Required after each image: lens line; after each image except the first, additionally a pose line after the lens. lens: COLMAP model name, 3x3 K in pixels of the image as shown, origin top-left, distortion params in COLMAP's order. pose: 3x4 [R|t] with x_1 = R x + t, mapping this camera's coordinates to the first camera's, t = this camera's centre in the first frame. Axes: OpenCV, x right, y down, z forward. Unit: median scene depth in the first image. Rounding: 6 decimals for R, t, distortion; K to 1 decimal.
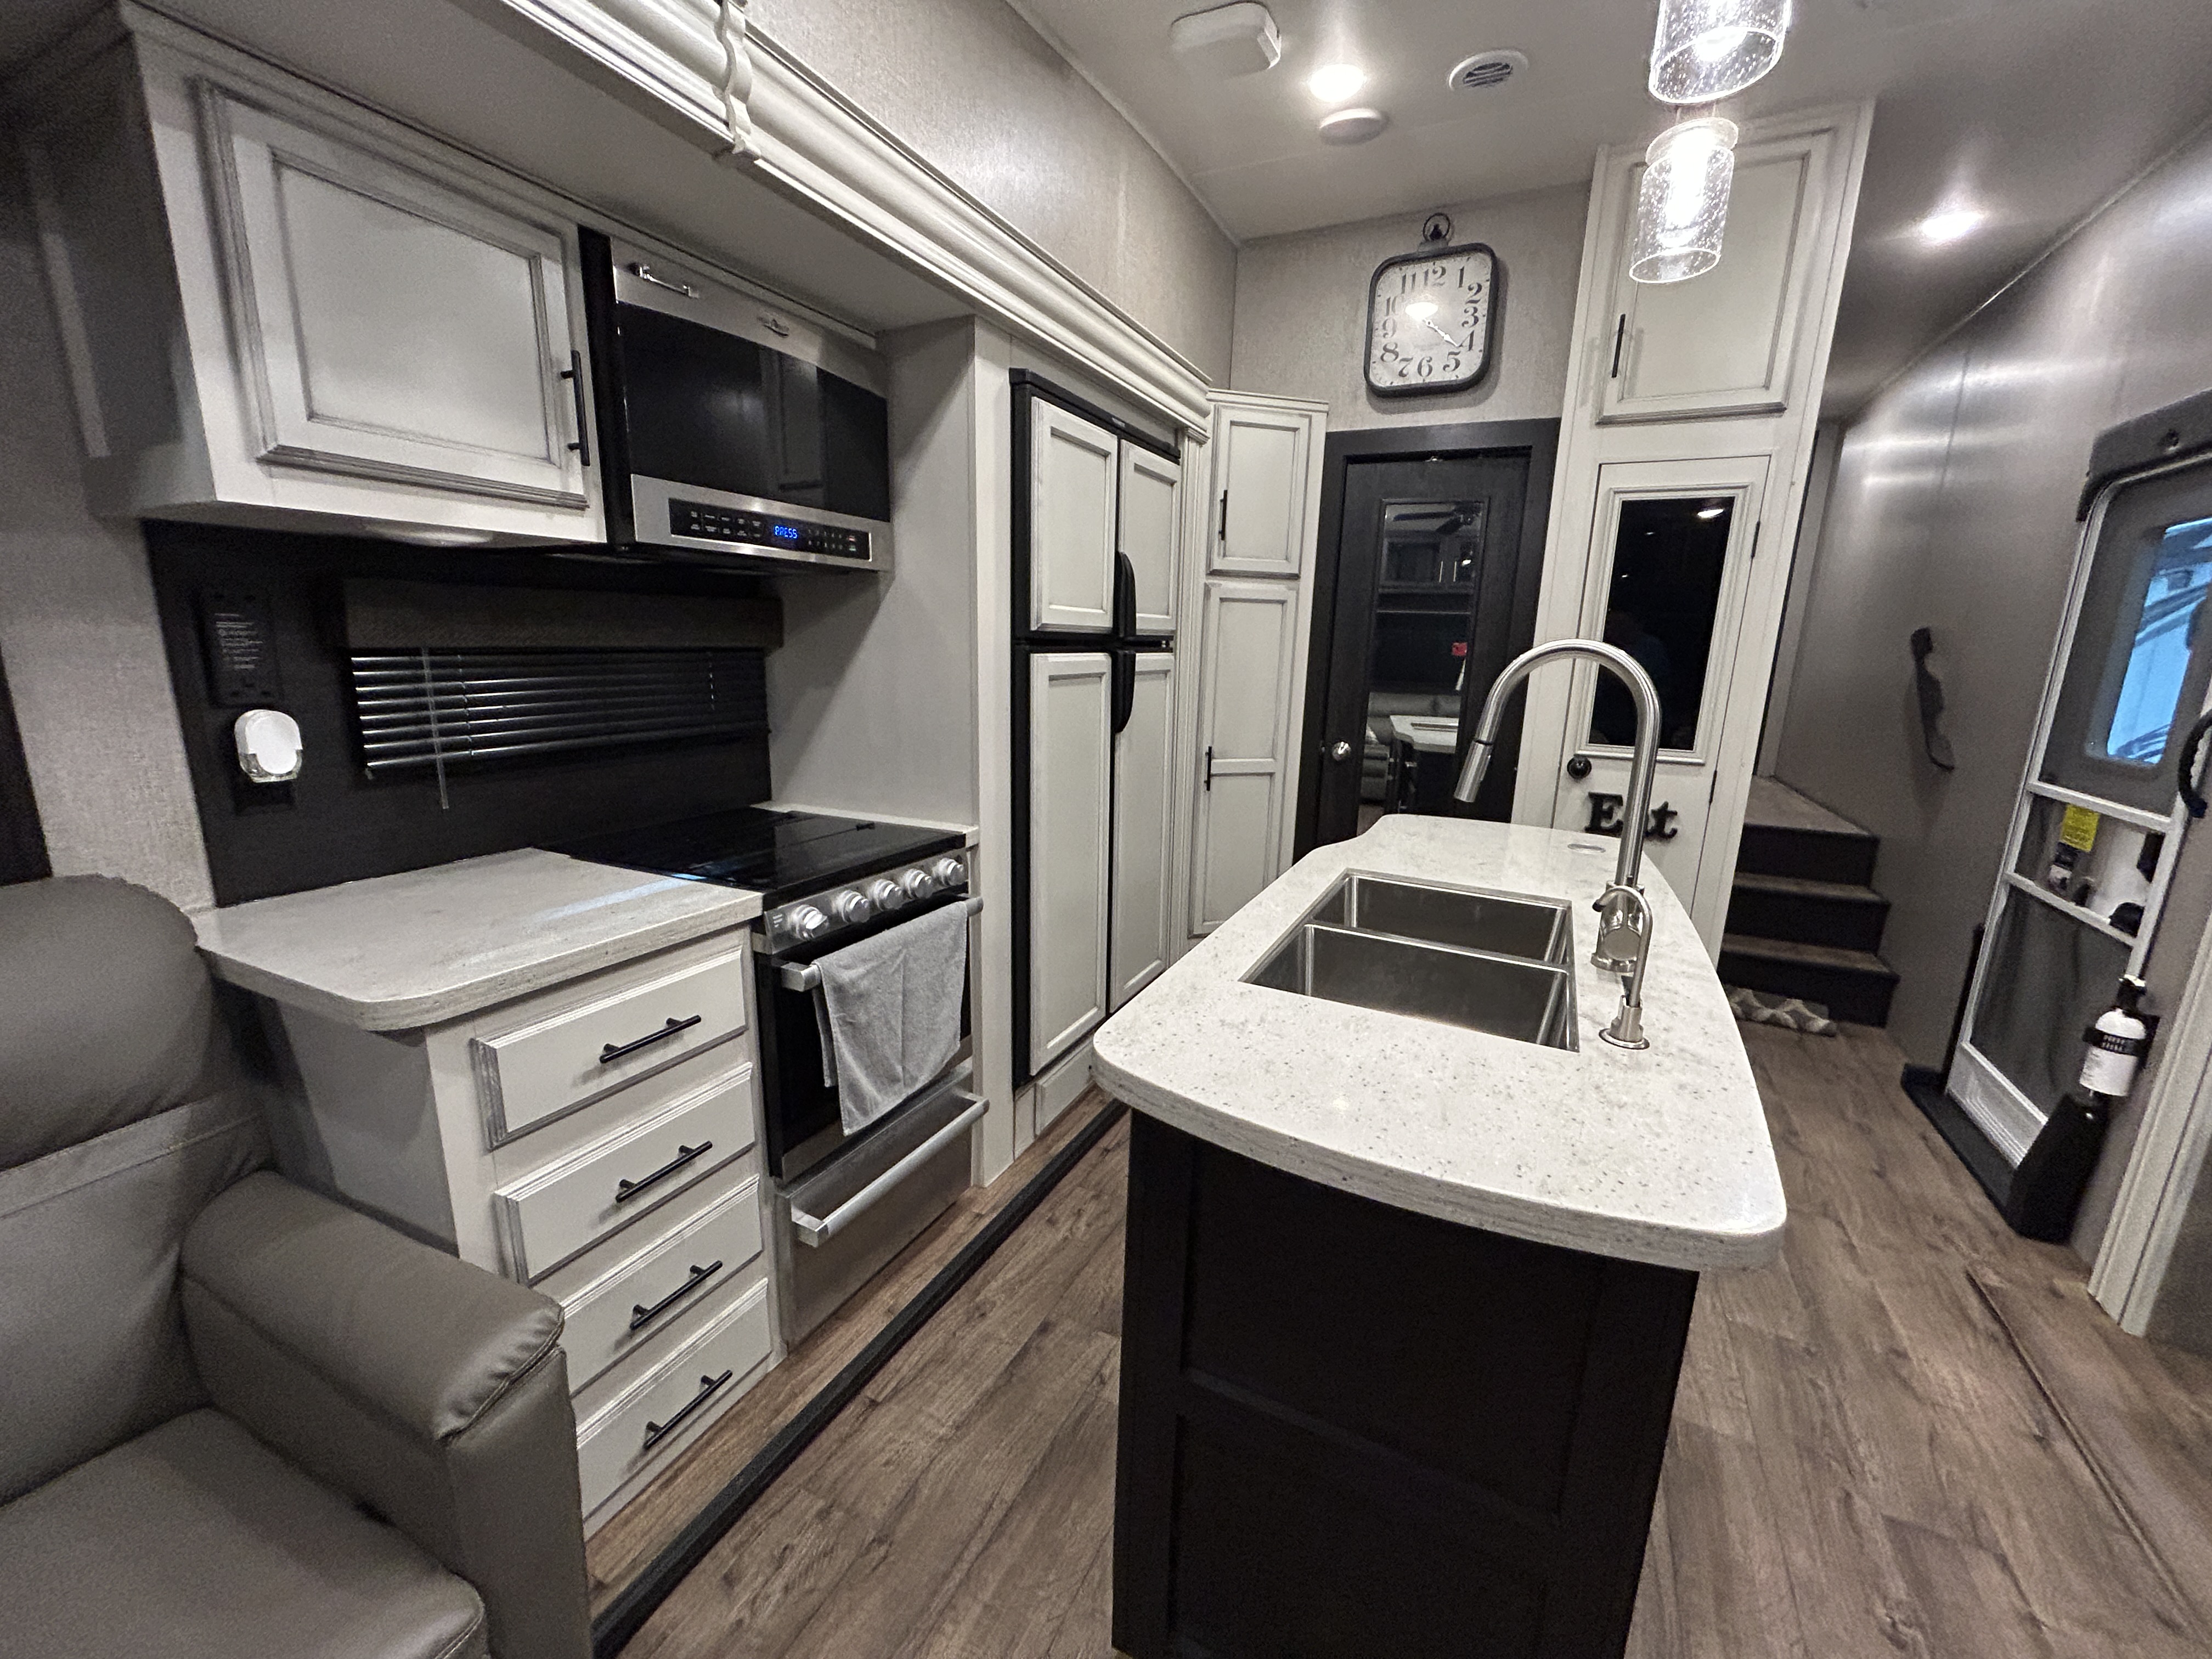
lens RADIAL K [[889.0, 0, 1102.2], [0, 889.0, 826.8], [0, 0, 1]] dist [-0.001434, 0.000847]
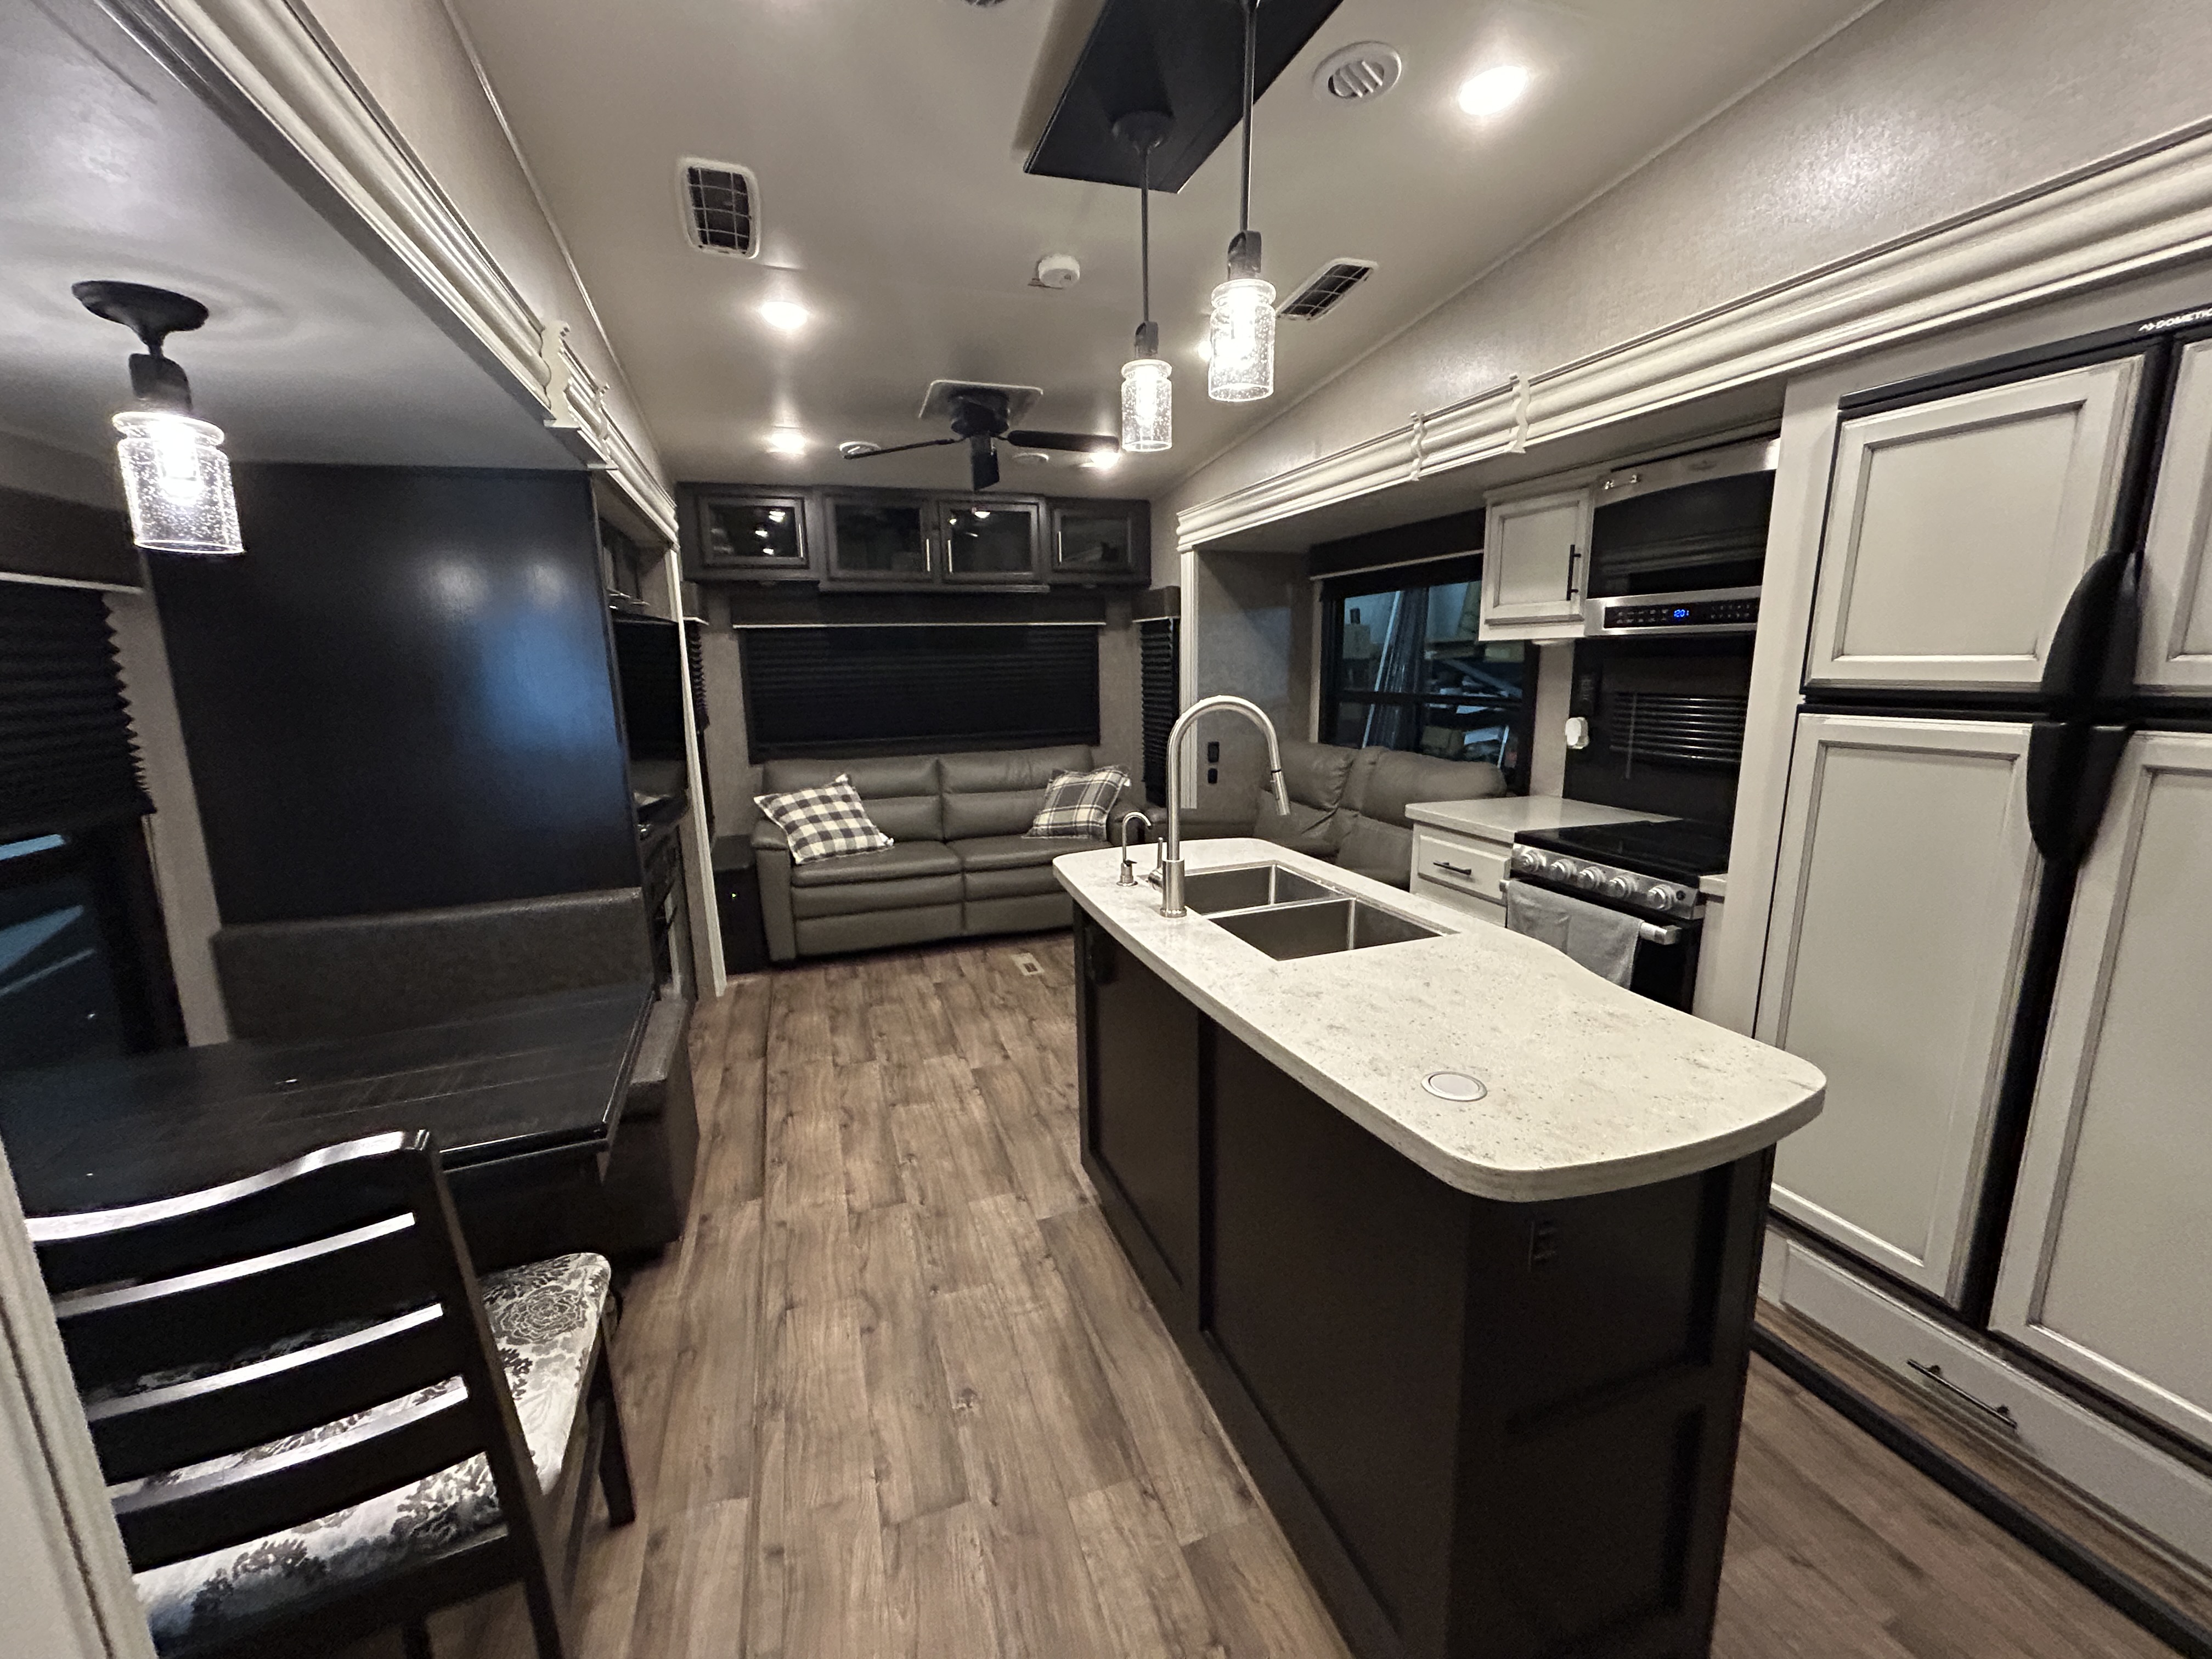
lens RADIAL K [[889.0, 0, 1110.3], [0, 889.0, 835.2], [0, 0, 1]] dist [-0.001434, 0.000847]
pose [[-0.694875, 0.127332, -0.707768, 1.675867], [-0.149674, 0.937038, 0.315527, -0.417415], [0.703382, 0.325186, -0.632066, 1.816995]]
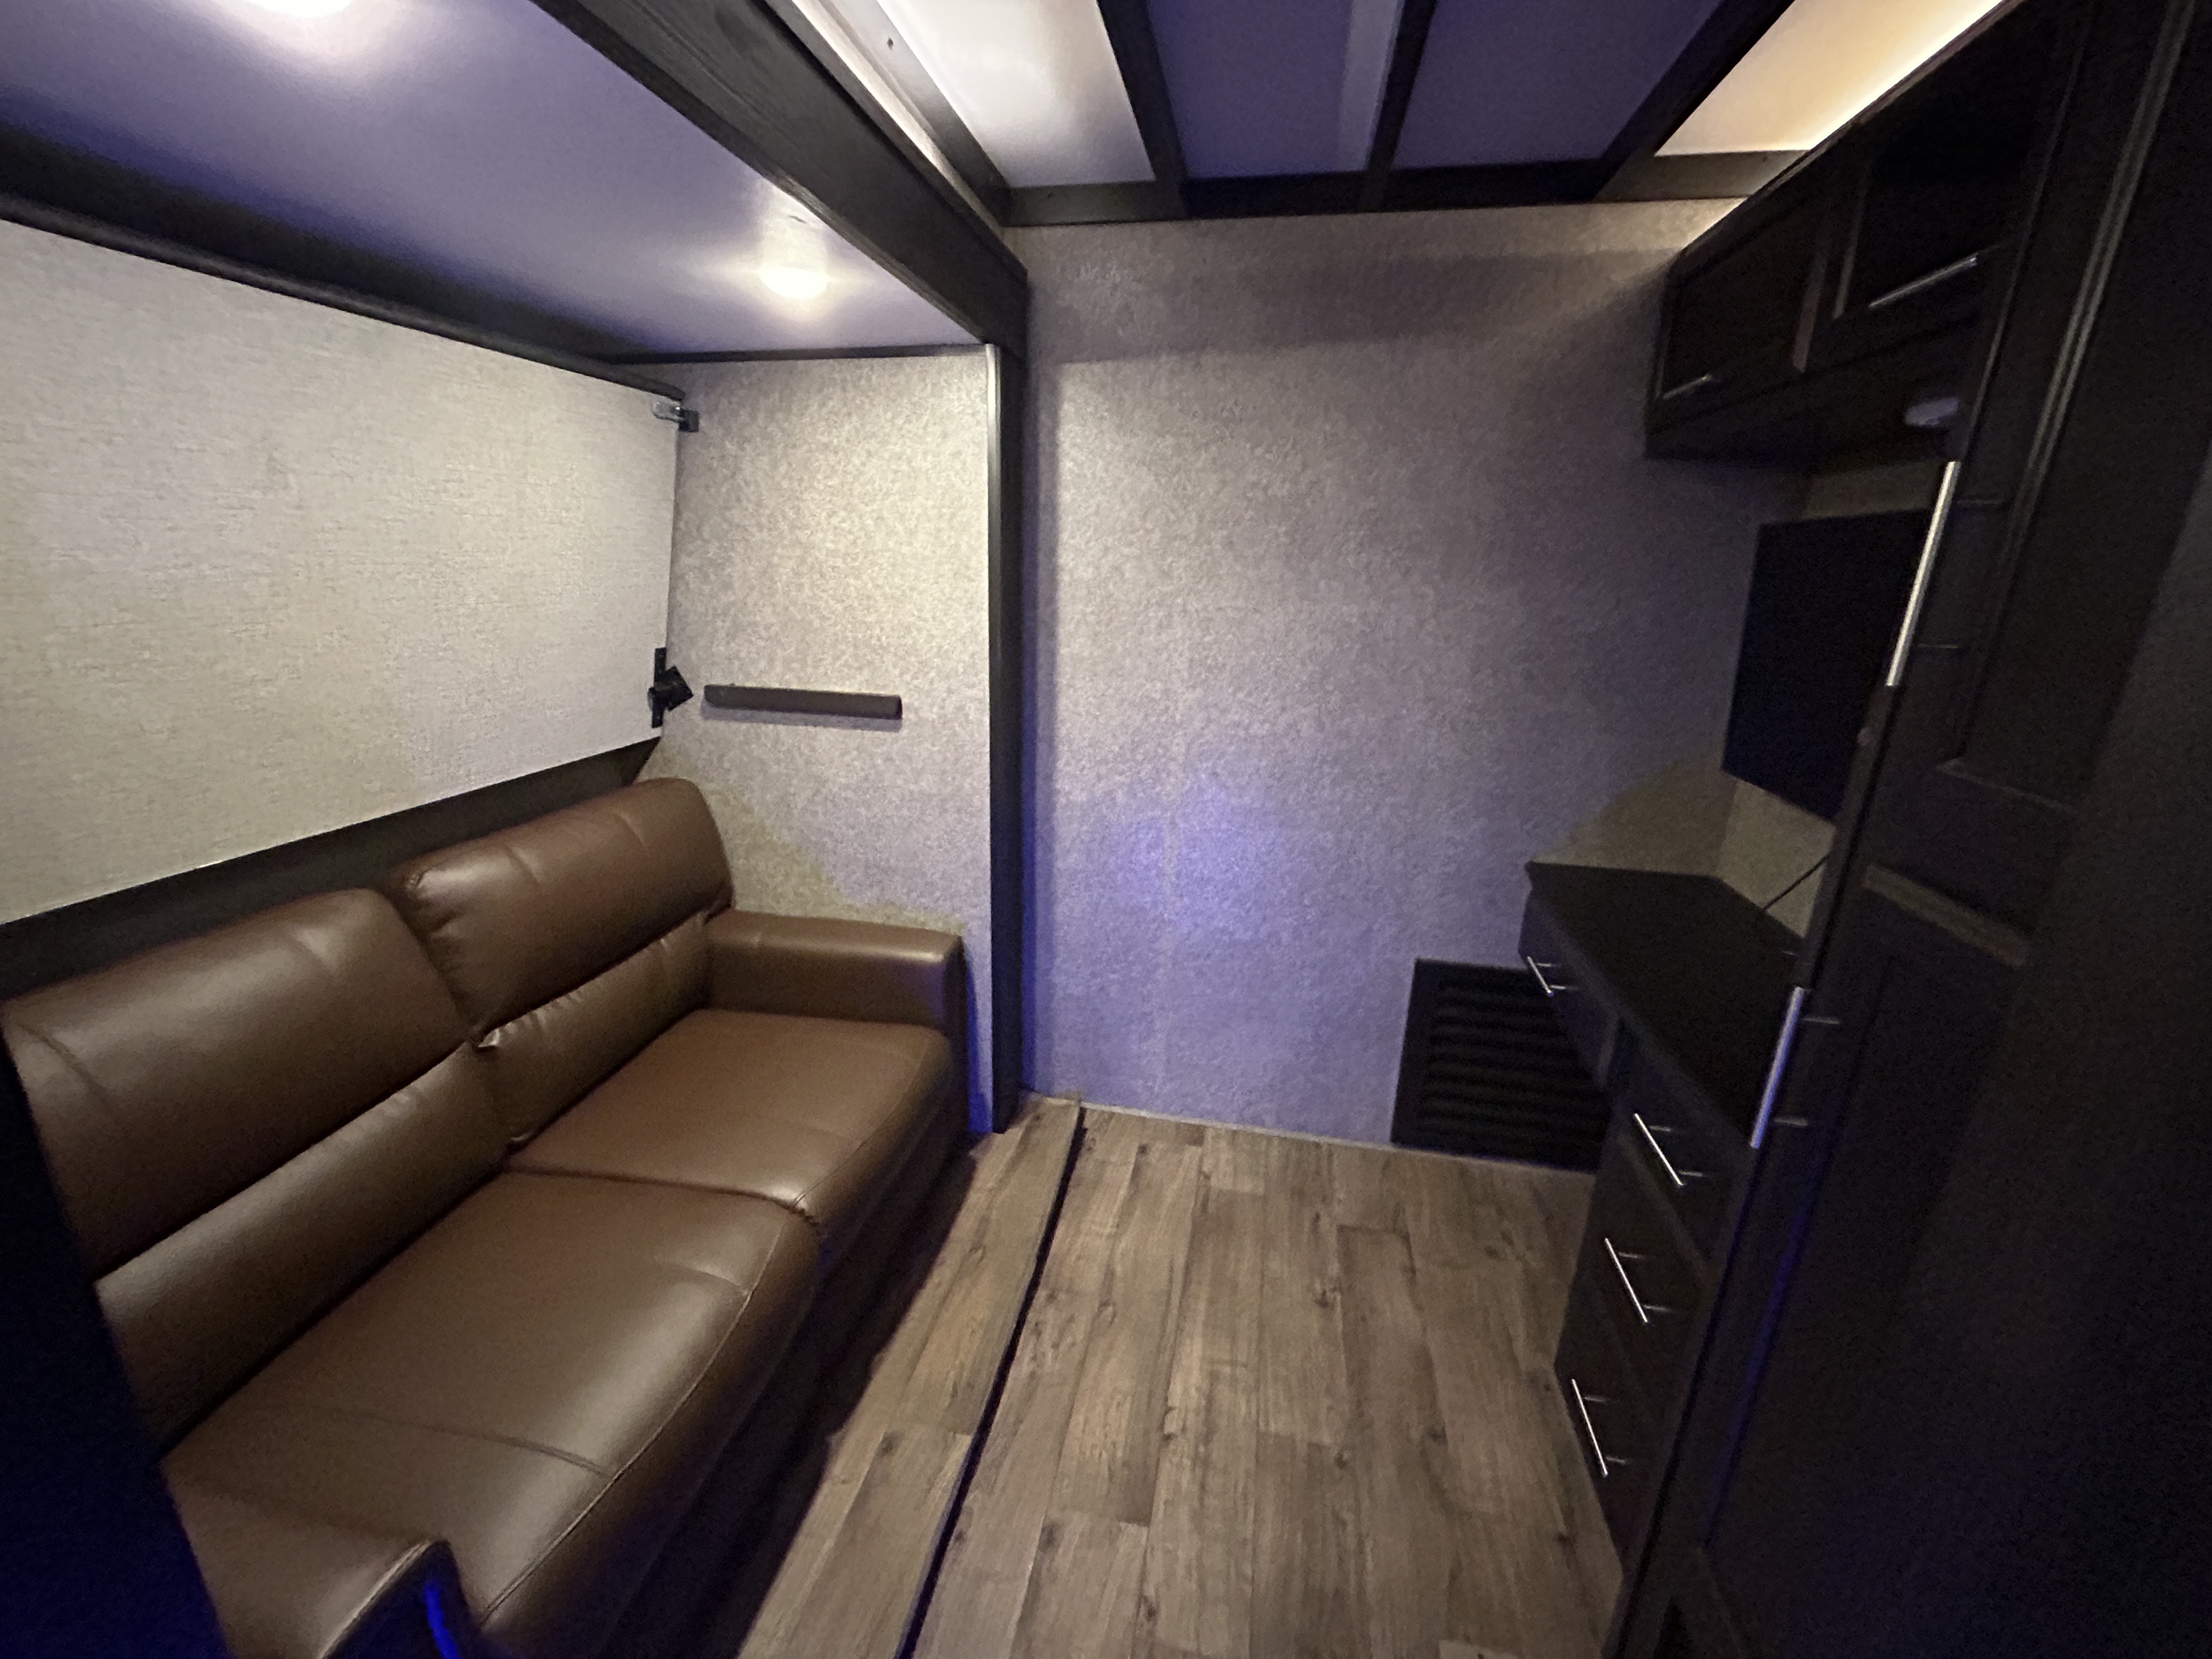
lens RADIAL K [[889.0, 0, 1108.7], [0, 889.0, 832.3], [0, 0, 1]] dist [-0.001434, 0.000847]
pose [[0.962041, -0.083294, 0.259883, -0.386977], [0.059874, 0.993503, 0.096783, 0.299444], [-0.266256, -0.077549, 0.960778, -1.504547]]
